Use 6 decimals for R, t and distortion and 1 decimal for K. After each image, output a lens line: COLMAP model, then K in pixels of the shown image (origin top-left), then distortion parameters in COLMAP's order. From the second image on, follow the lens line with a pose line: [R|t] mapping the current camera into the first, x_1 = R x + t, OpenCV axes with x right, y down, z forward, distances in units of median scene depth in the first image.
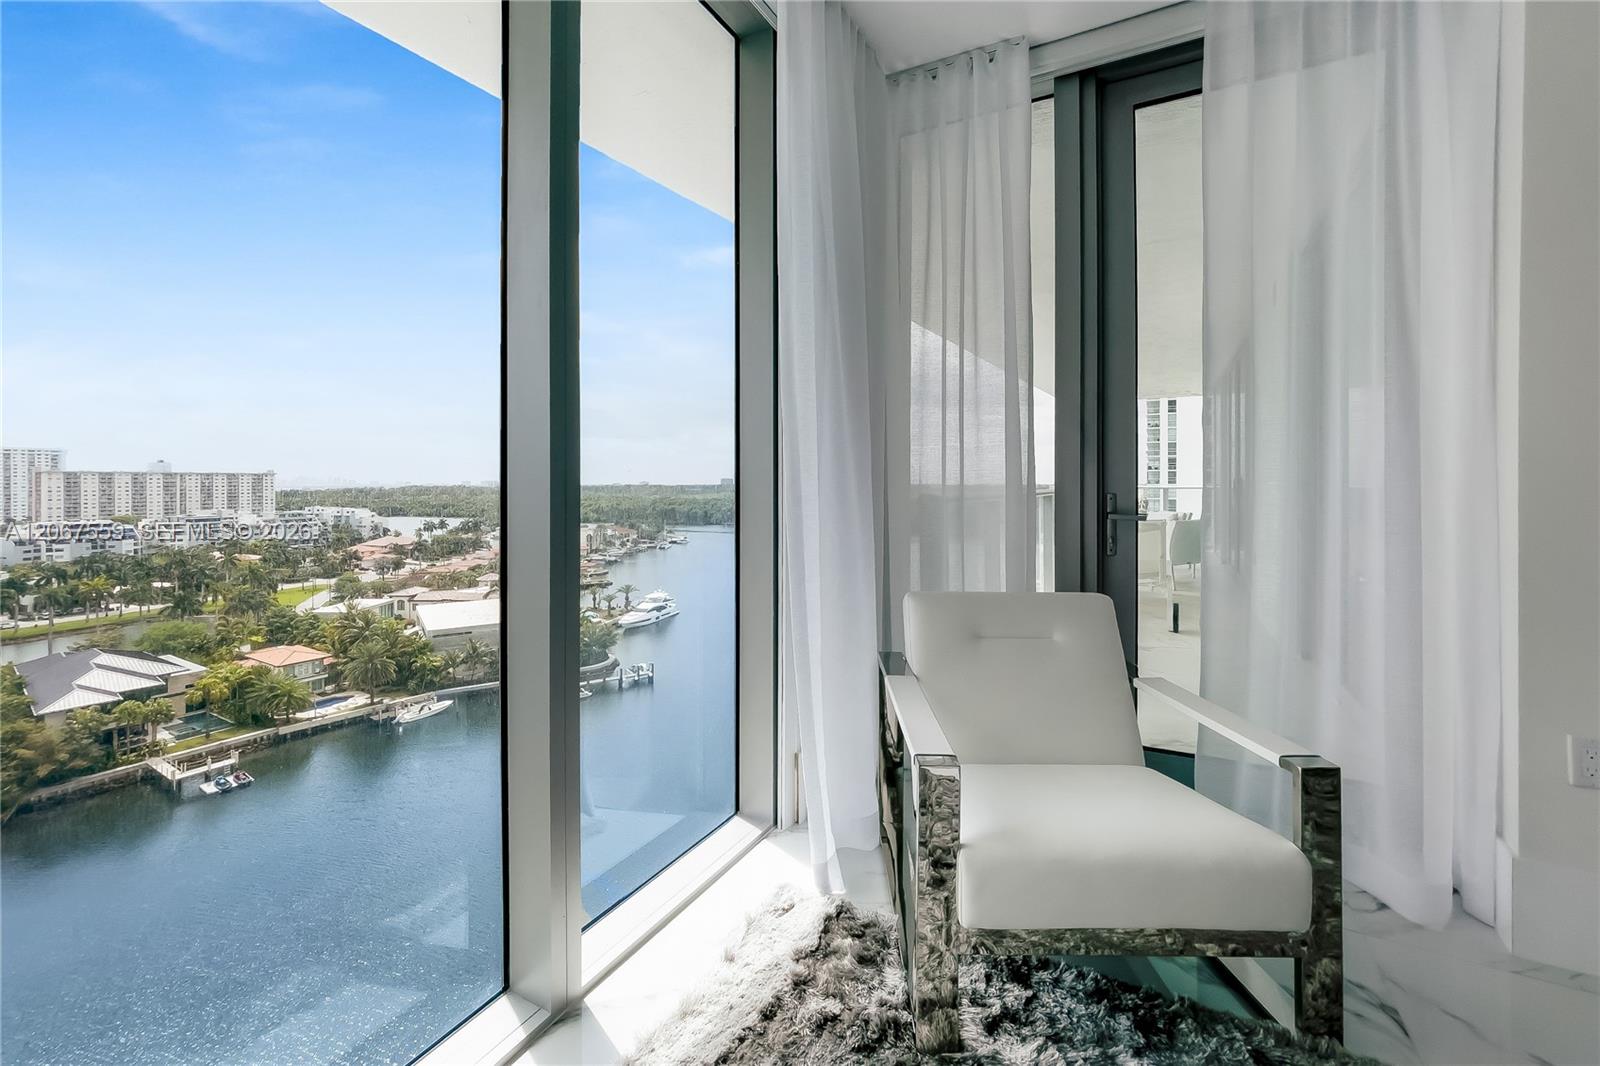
lens RADIAL K [[656.7, 0, 789.5], [0, 656.7, 486.4], [0, 0, 1]] dist [-0.008238, 0.000580]
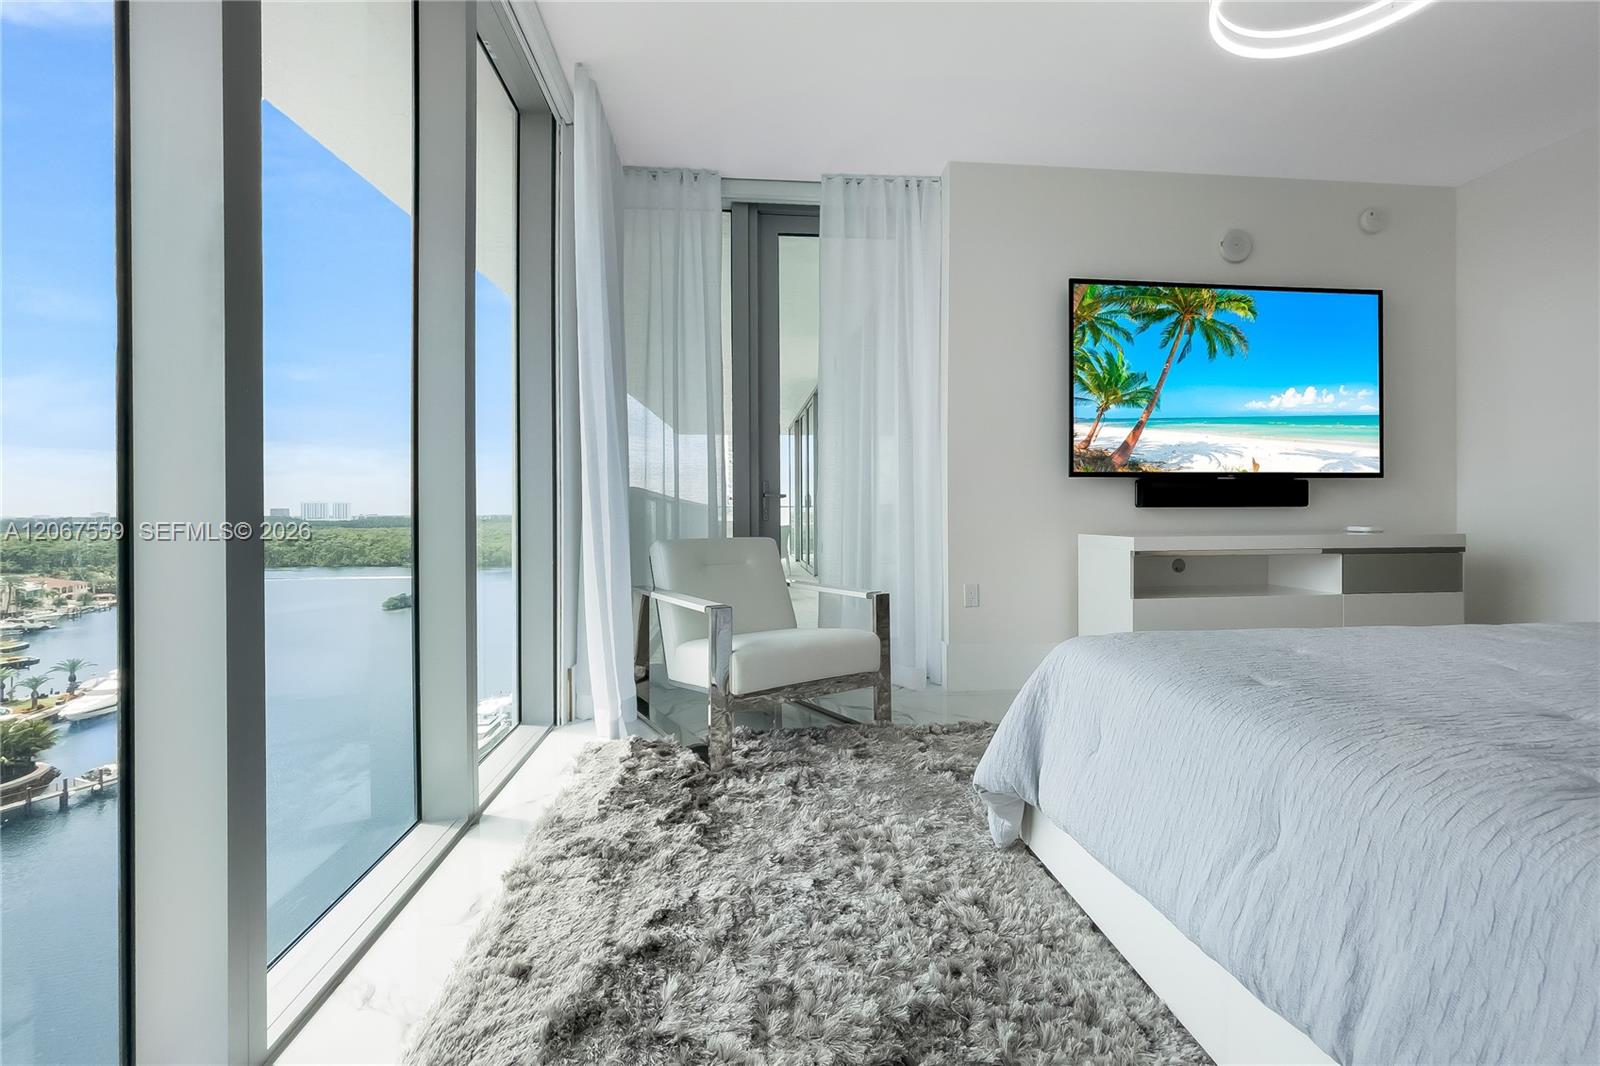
lens RADIAL K [[656.7, 0, 796.4], [0, 656.7, 524.2], [0, 0, 1]] dist [-0.008238, 0.000580]
pose [[0.818597, -0.008627, 0.574303, -0.339704], [0.004601, 0.999954, 0.008464, 0.099482], [-0.574349, -0.004286, 0.818599, -0.310020]]
